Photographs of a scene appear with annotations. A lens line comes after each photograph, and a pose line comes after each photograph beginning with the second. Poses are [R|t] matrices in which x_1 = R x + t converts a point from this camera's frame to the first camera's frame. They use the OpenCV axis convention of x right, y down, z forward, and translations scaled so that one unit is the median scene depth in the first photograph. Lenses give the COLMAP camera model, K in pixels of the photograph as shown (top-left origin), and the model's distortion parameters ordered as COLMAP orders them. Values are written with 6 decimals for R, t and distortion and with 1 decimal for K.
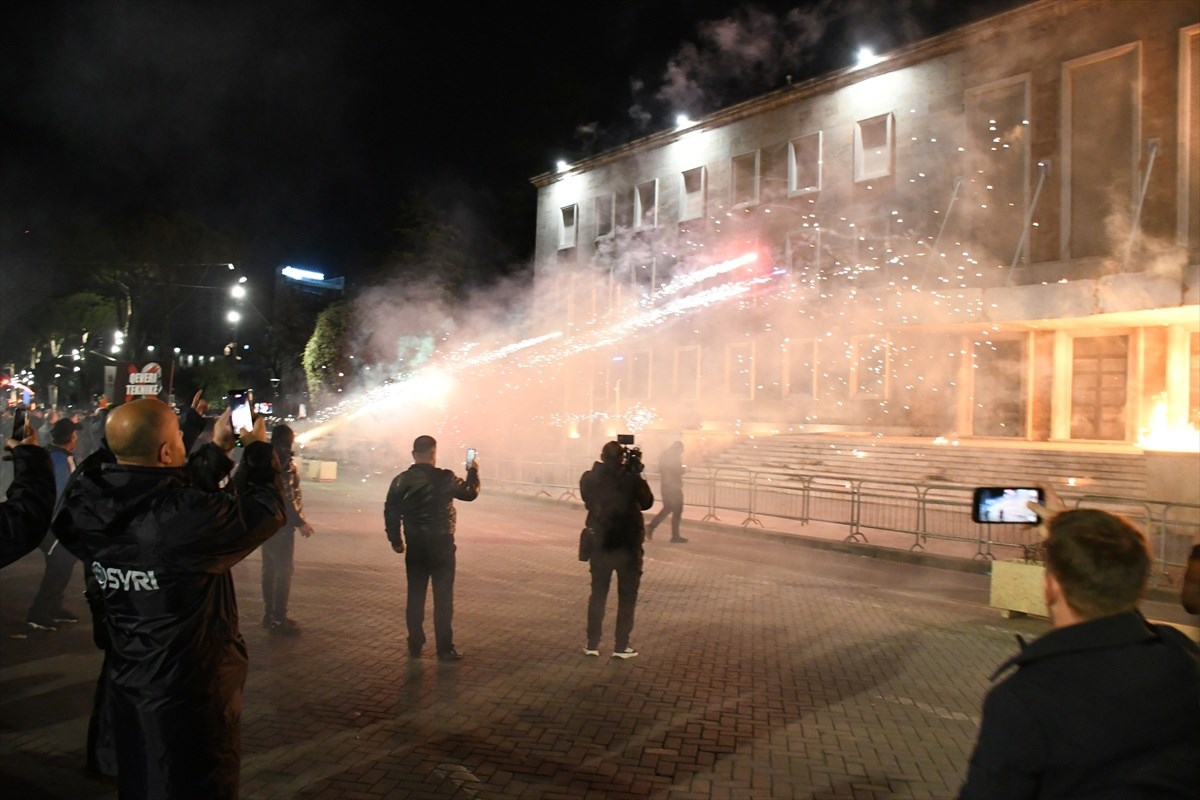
lens RADIAL K [[948.0, 0, 595.1], [0, 948.0, 406.3], [0, 0, 1]] dist [-0.140725, 0.105033]
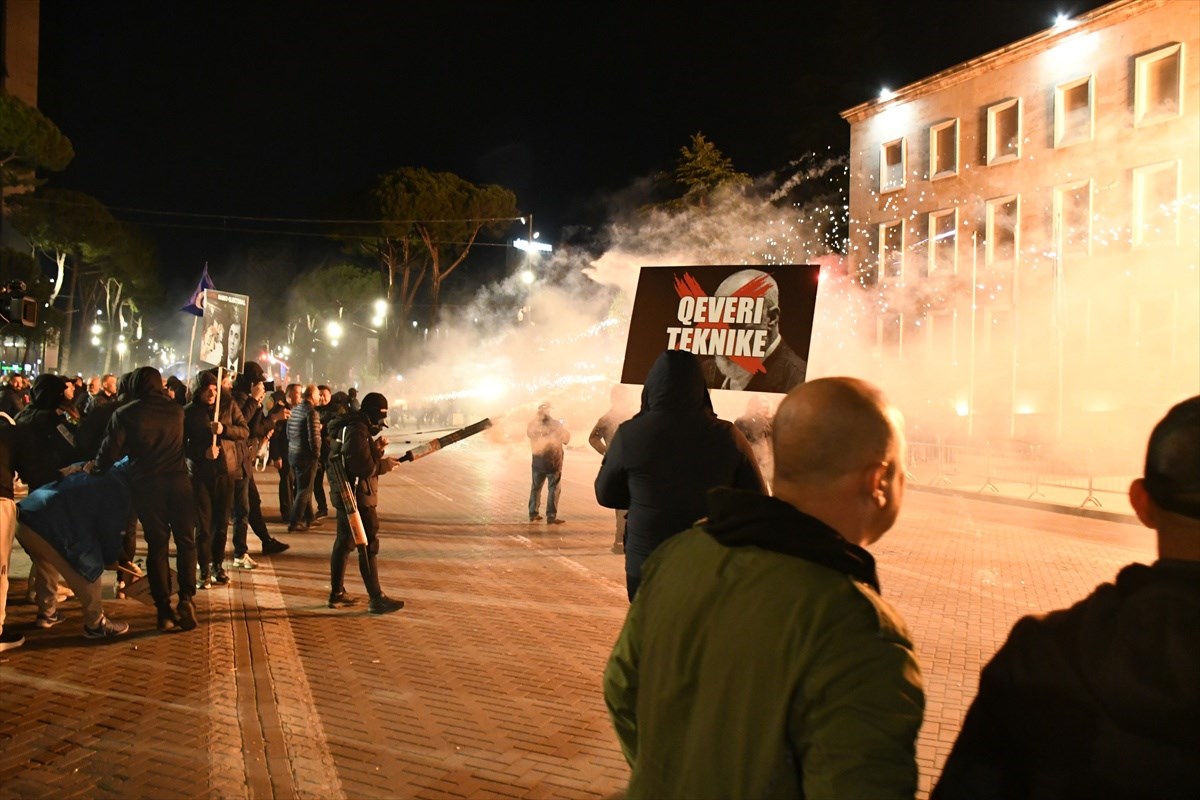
lens RADIAL K [[922.2, 0, 605.1], [0, 922.2, 397.5], [0, 0, 1]] dist [-0.097347, 0.045723]
pose [[0.978626, -0.009277, -0.205437, -0.179744], [0.014605, 0.999595, 0.024436, -0.001101], [0.205127, -0.026914, 0.978365, 0.184987]]
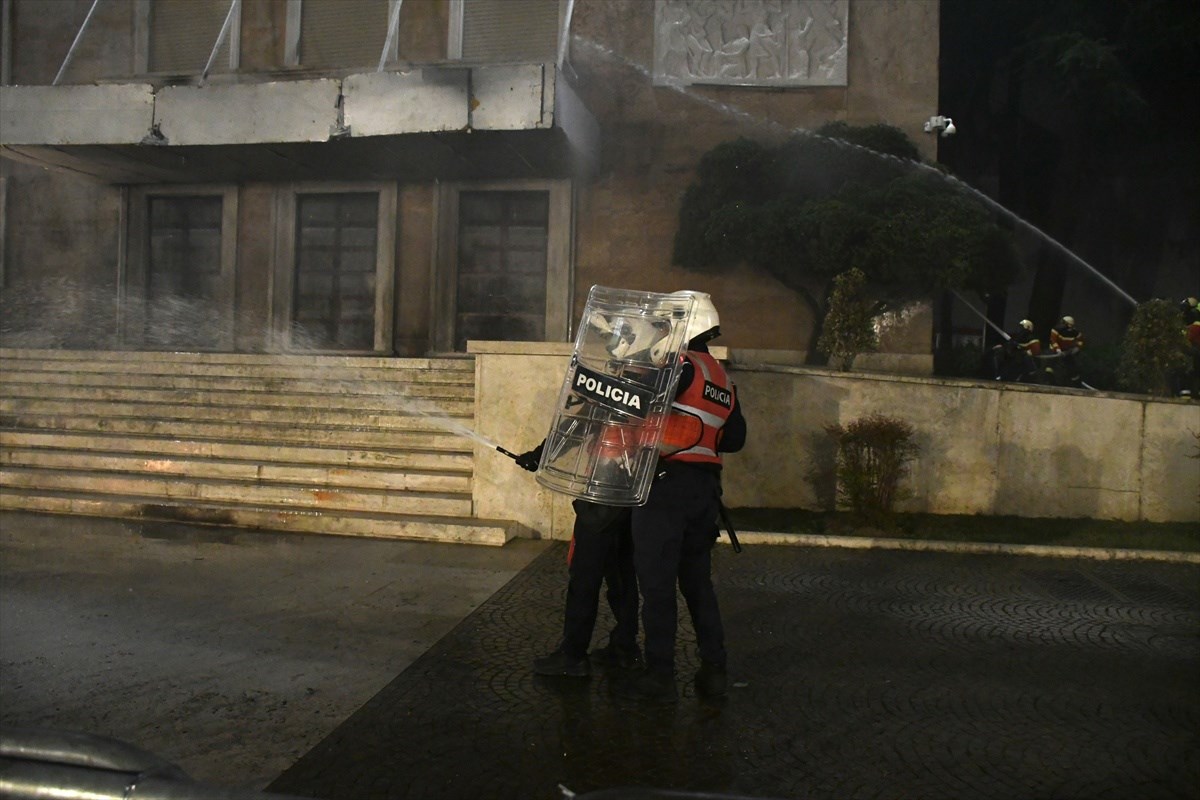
lens RADIAL K [[948.0, 0, 592.4], [0, 948.0, 399.3], [0, 0, 1]] dist [-0.140725, 0.105033]
pose [[0.706654, -0.035235, 0.706682, 0.161836], [-0.014078, 0.997861, 0.063831, 0.022064], [-0.707419, -0.055055, 0.704647, 0.315587]]
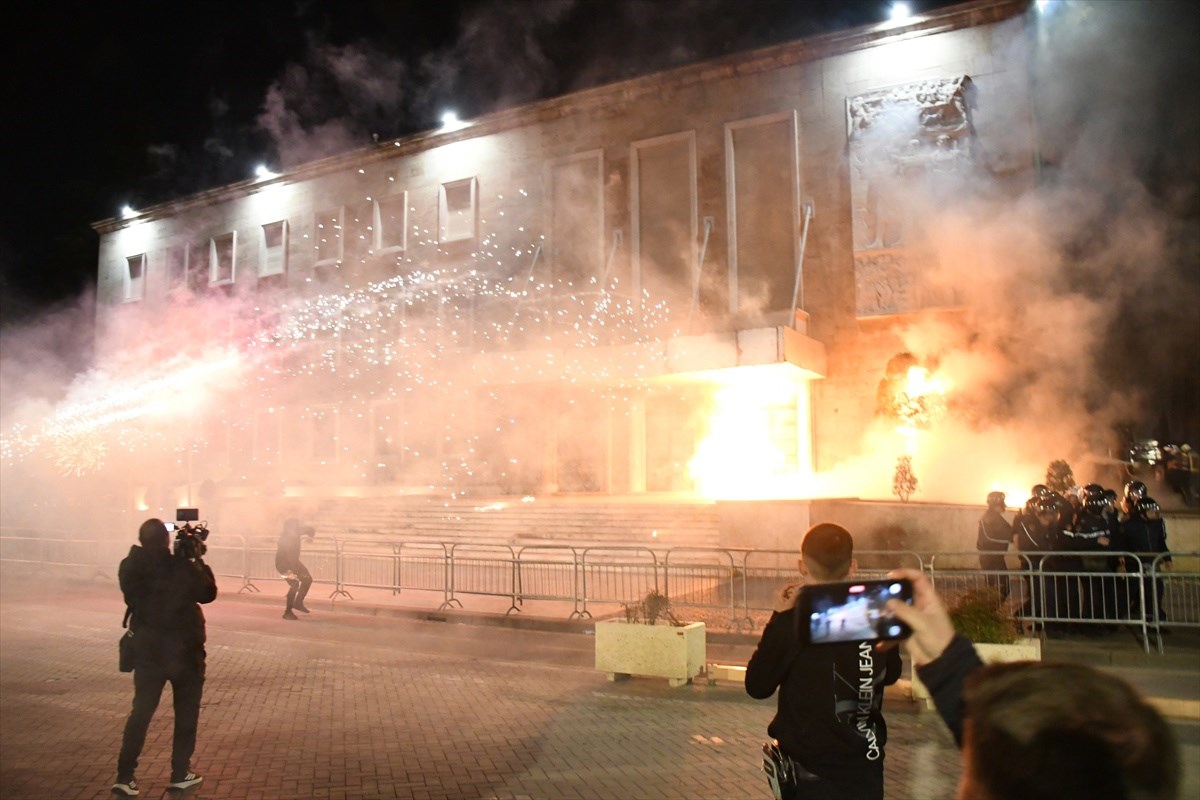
lens RADIAL K [[948.0, 0, 587.2], [0, 948.0, 396.0], [0, 0, 1]] dist [-0.140725, 0.105033]
pose [[0.911134, -0.000934, 0.412109, 0.004737], [0.032342, 0.997075, -0.069245, -0.000269], [-0.410839, 0.076420, 0.908499, 0.024325]]
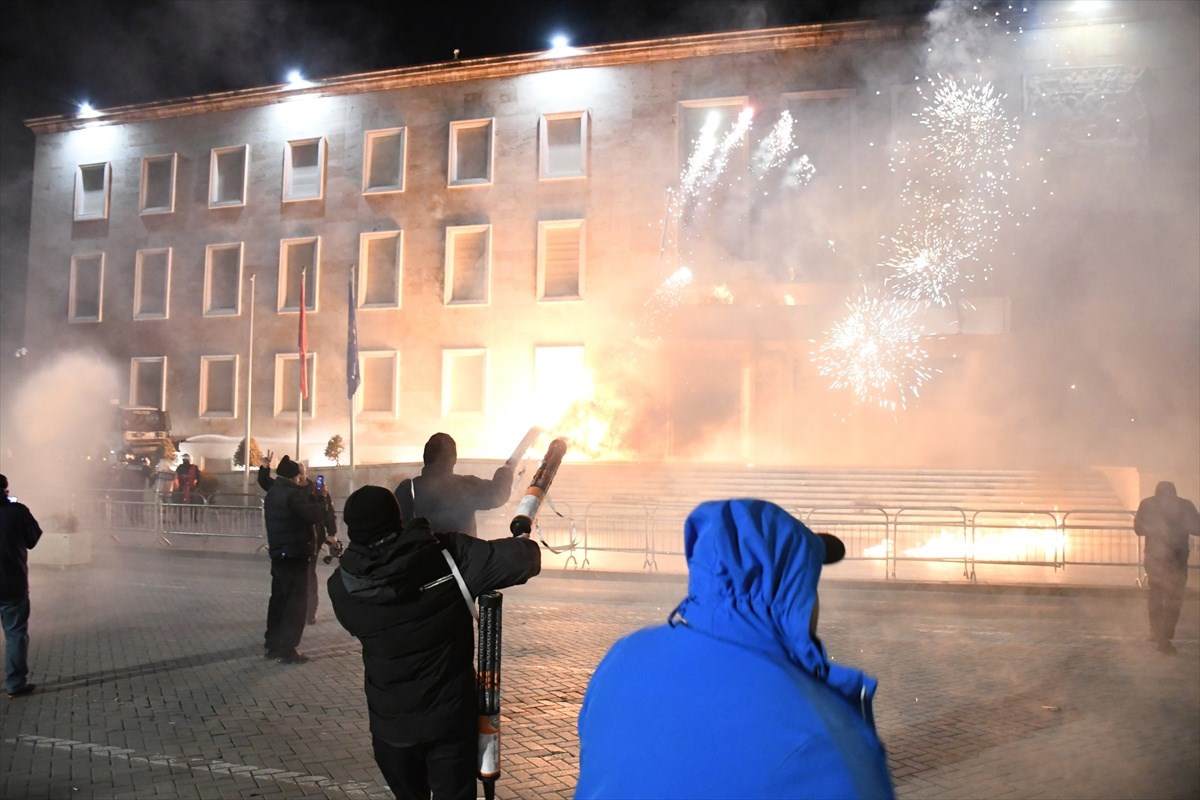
lens RADIAL K [[948.0, 0, 586.1], [0, 948.0, 421.5], [0, 0, 1]] dist [-0.140725, 0.105033]
pose [[0.782540, 0.006541, 0.622566, -0.266727], [0.000717, 0.999935, -0.011406, 0.006845], [-0.622600, 0.009372, 0.782484, 0.267606]]
